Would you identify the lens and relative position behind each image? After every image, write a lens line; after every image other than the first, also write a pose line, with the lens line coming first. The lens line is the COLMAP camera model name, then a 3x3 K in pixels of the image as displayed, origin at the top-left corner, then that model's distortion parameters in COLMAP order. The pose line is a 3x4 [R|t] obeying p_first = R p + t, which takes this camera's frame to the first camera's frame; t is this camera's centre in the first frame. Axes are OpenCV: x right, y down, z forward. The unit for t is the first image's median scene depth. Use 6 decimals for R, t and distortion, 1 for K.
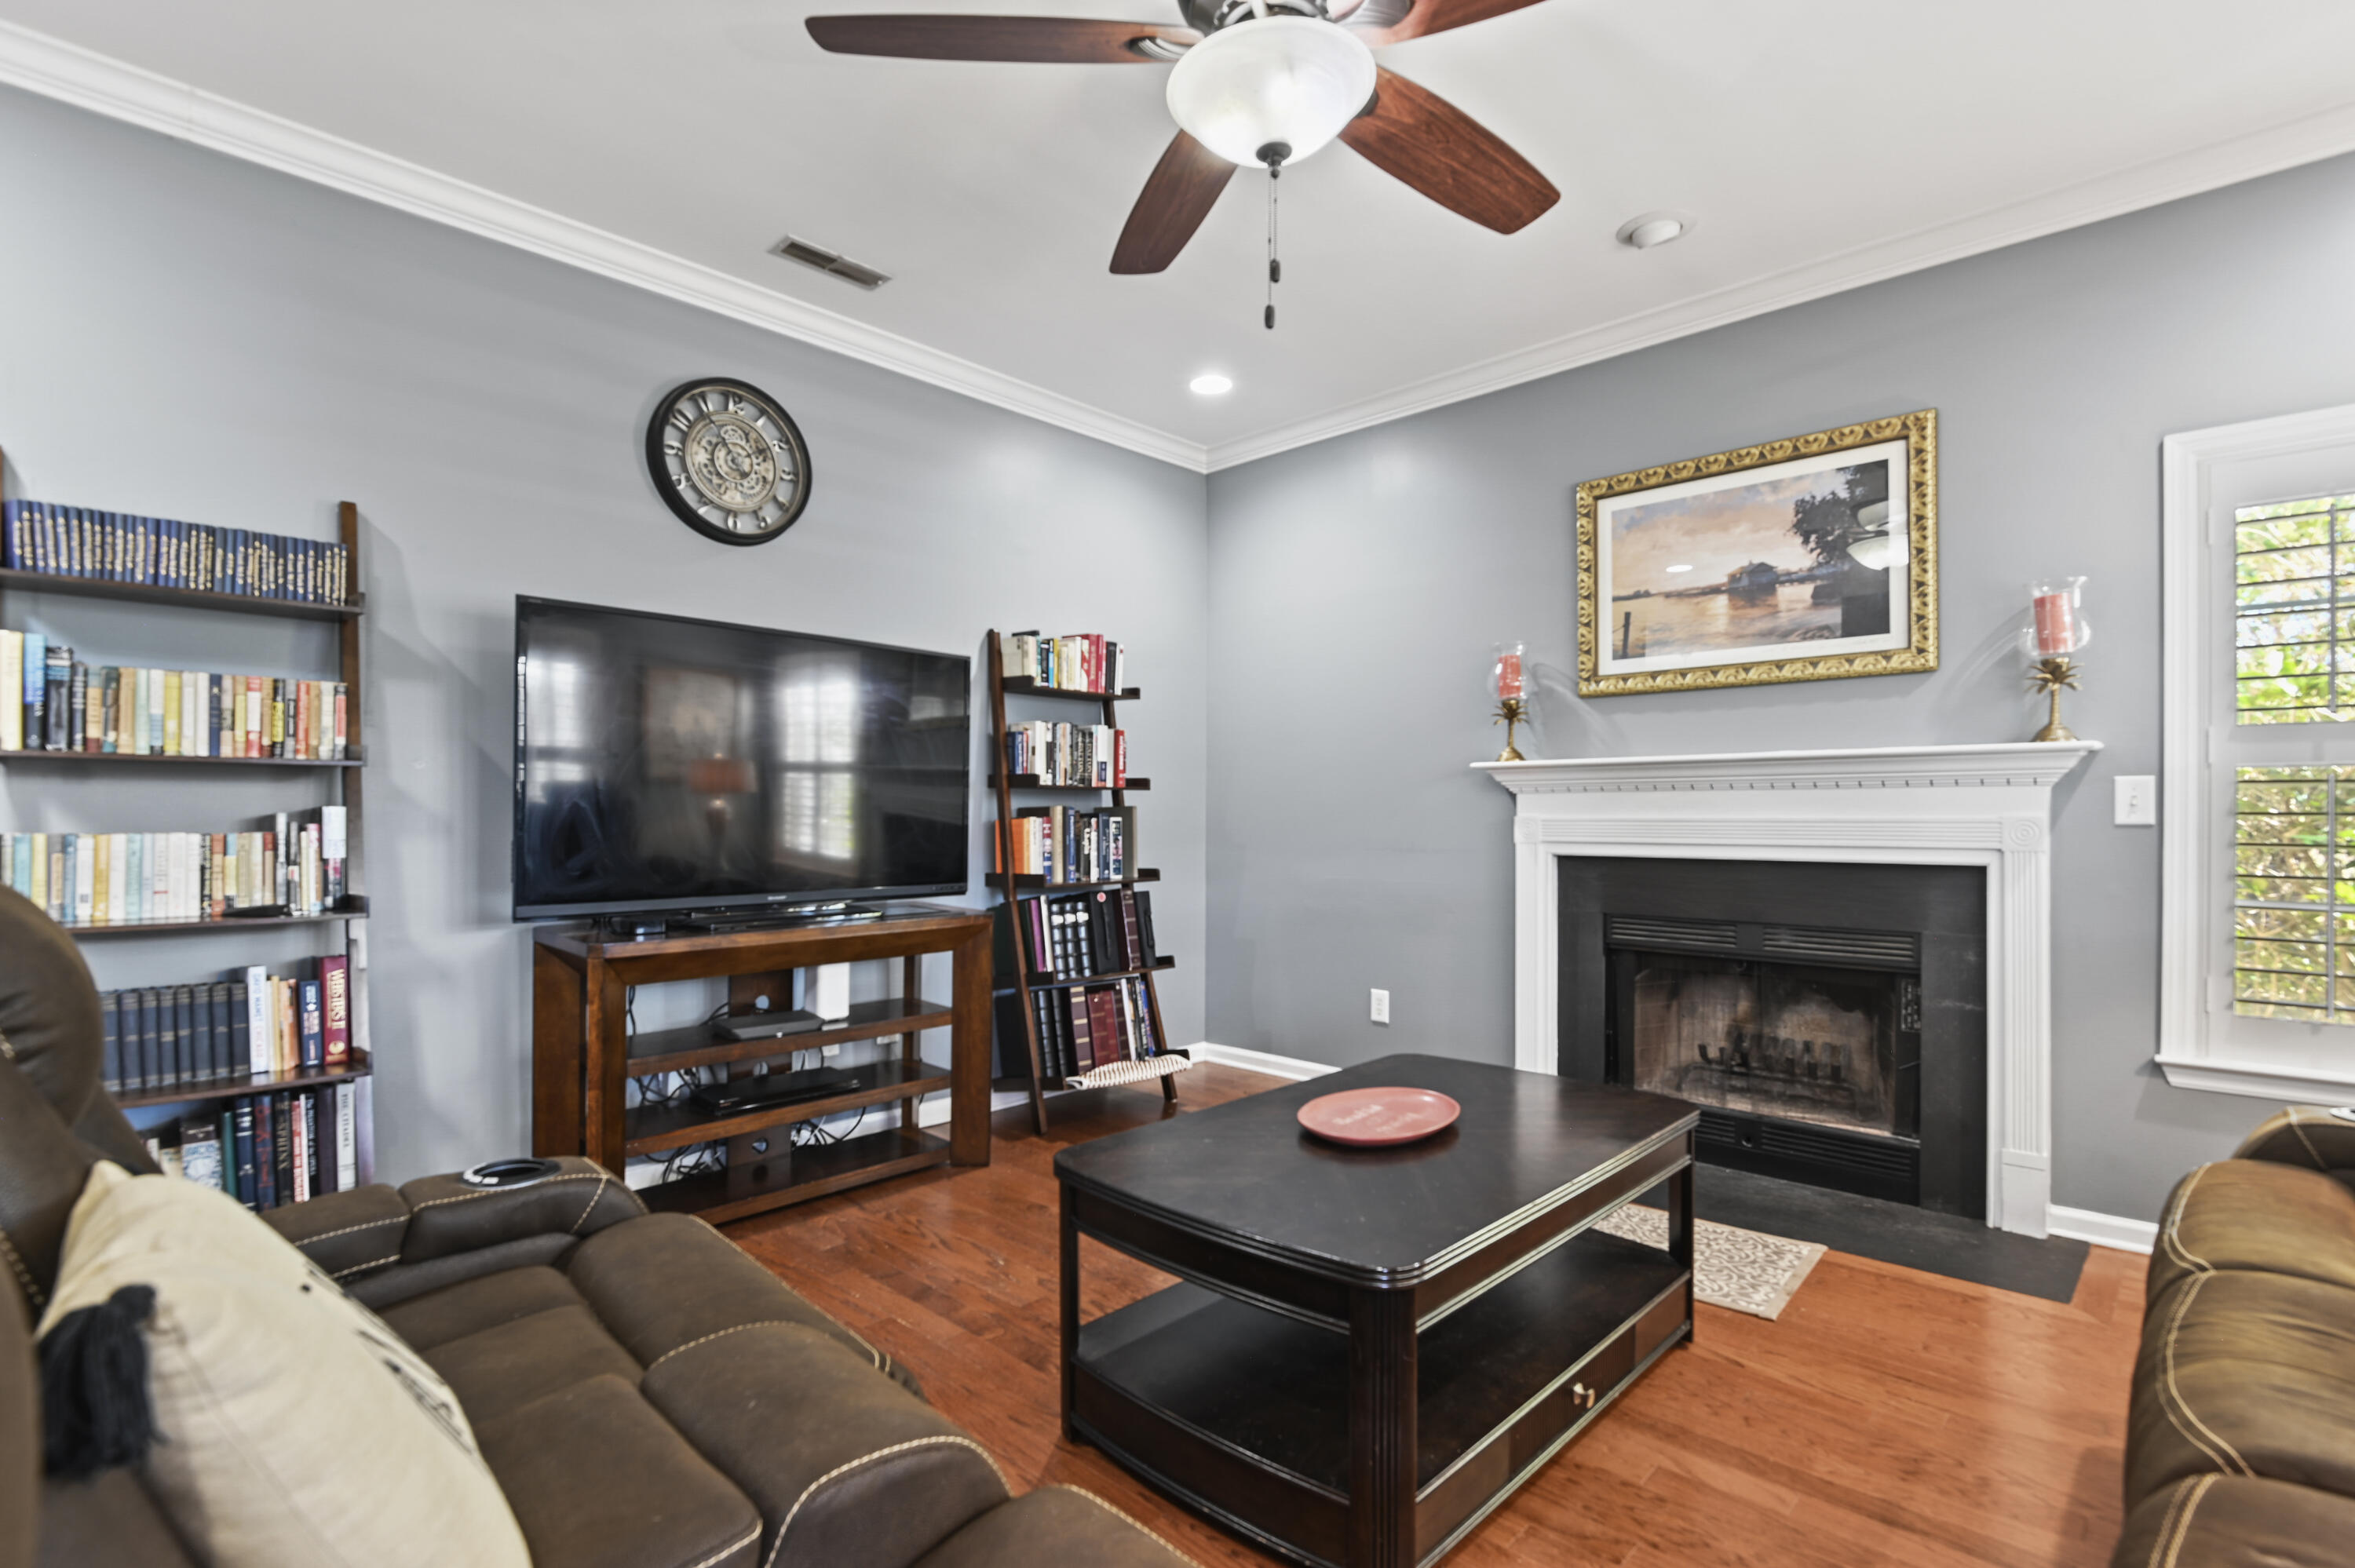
lens RADIAL K [[1110.3, 0, 1186.6], [0, 1110.3, 821.1], [0, 0, 1]] dist [-0.015612, -0.000764]
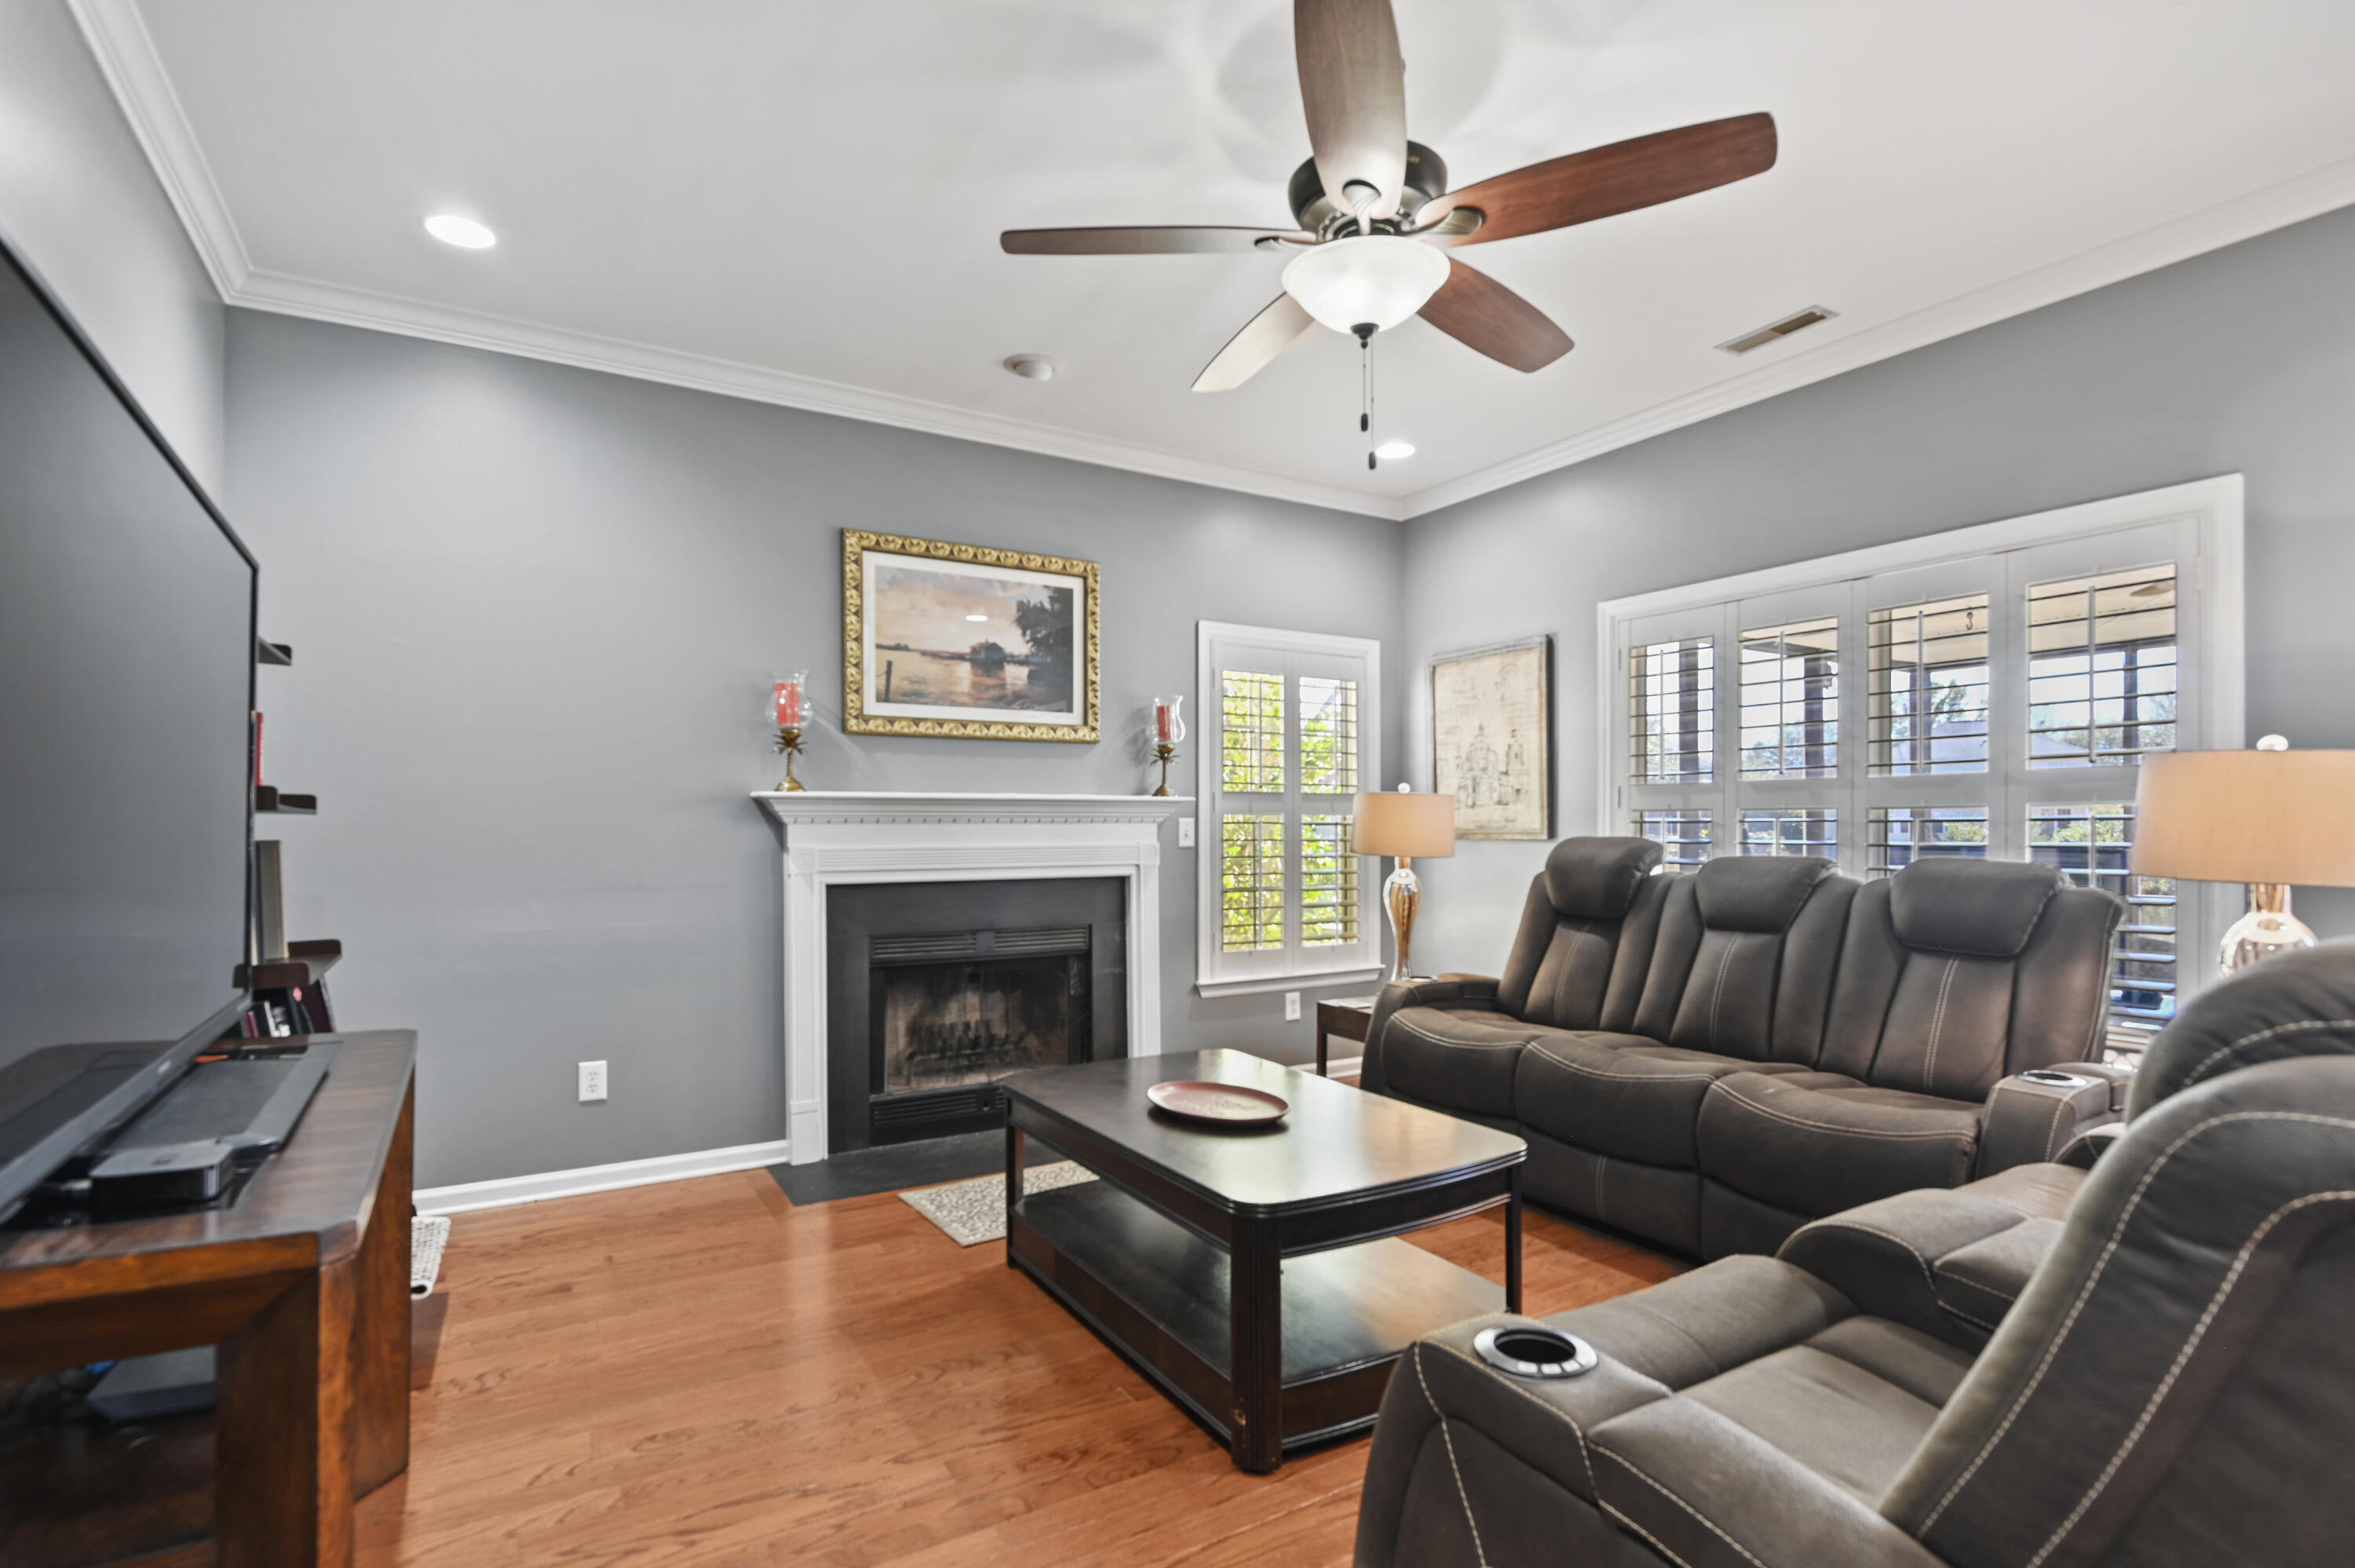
lens RADIAL K [[1110.3, 0, 1189.0], [0, 1110.3, 827.2], [0, 0, 1]] dist [-0.015612, -0.000764]
pose [[0.247563, -0.001562, 0.968870, -0.631440], [0.007525, 0.999972, -0.000311, -0.021169], [-0.968842, 0.007367, 0.247568, 0.461051]]
